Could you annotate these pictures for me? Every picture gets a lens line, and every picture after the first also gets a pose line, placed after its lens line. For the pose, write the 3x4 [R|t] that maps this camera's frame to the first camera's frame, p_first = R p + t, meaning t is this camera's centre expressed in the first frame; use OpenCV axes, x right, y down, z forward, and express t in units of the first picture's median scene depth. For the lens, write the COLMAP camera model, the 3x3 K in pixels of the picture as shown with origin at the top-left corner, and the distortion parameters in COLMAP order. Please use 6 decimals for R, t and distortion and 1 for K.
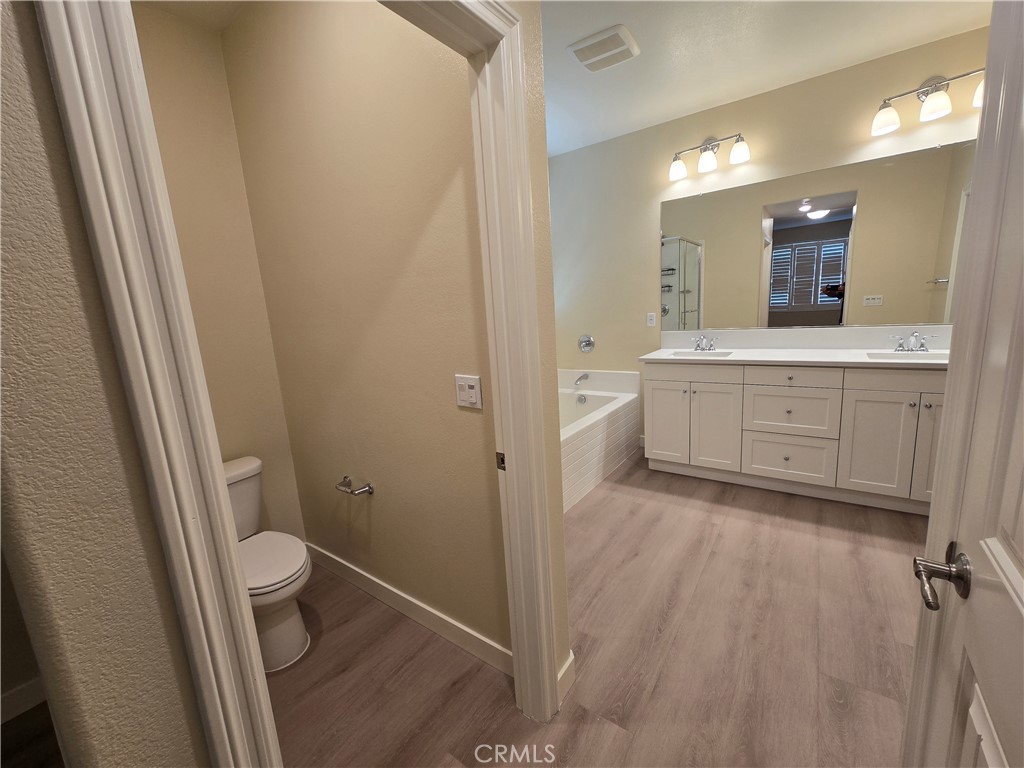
lens RADIAL K [[419.7, 0, 512.0], [0, 419.7, 384.0], [0, 0, 1]] dist [0.001447, 0.001201]
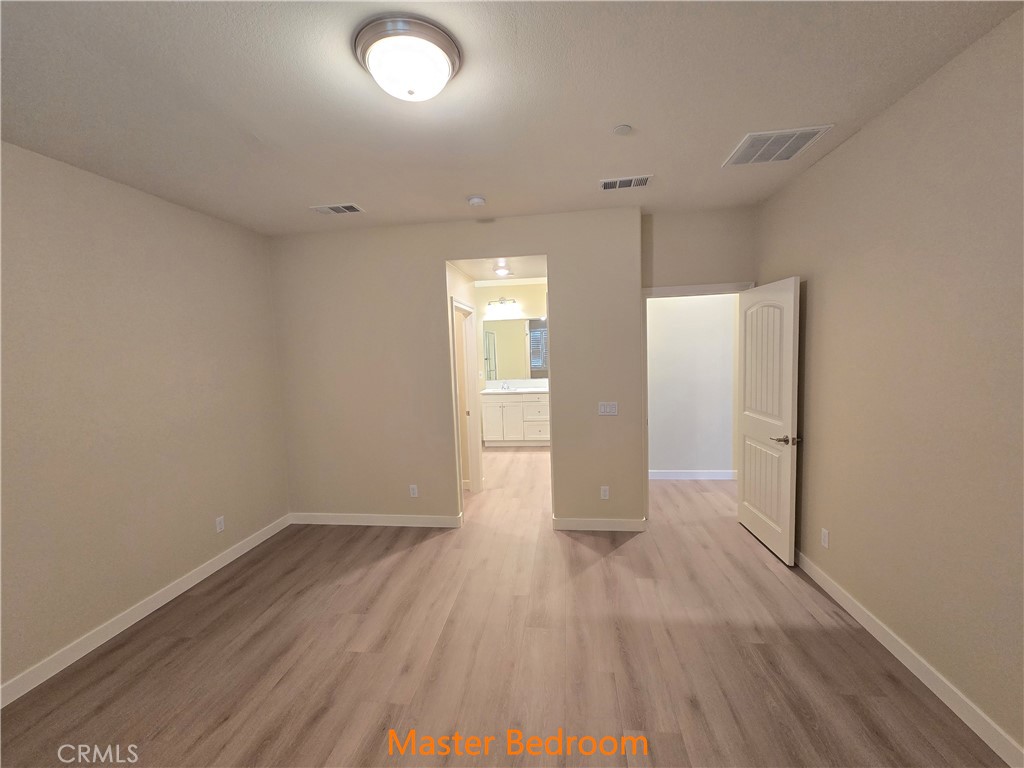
lens RADIAL K [[419.7, 0, 512.0], [0, 419.7, 384.0], [0, 0, 1]] dist [0.001447, 0.001201]
pose [[0.880182, -0.003267, 0.474624, -0.579364], [0.065149, 0.991343, -0.113994, 0.152602], [-0.470143, 0.131257, 0.872776, -0.974624]]
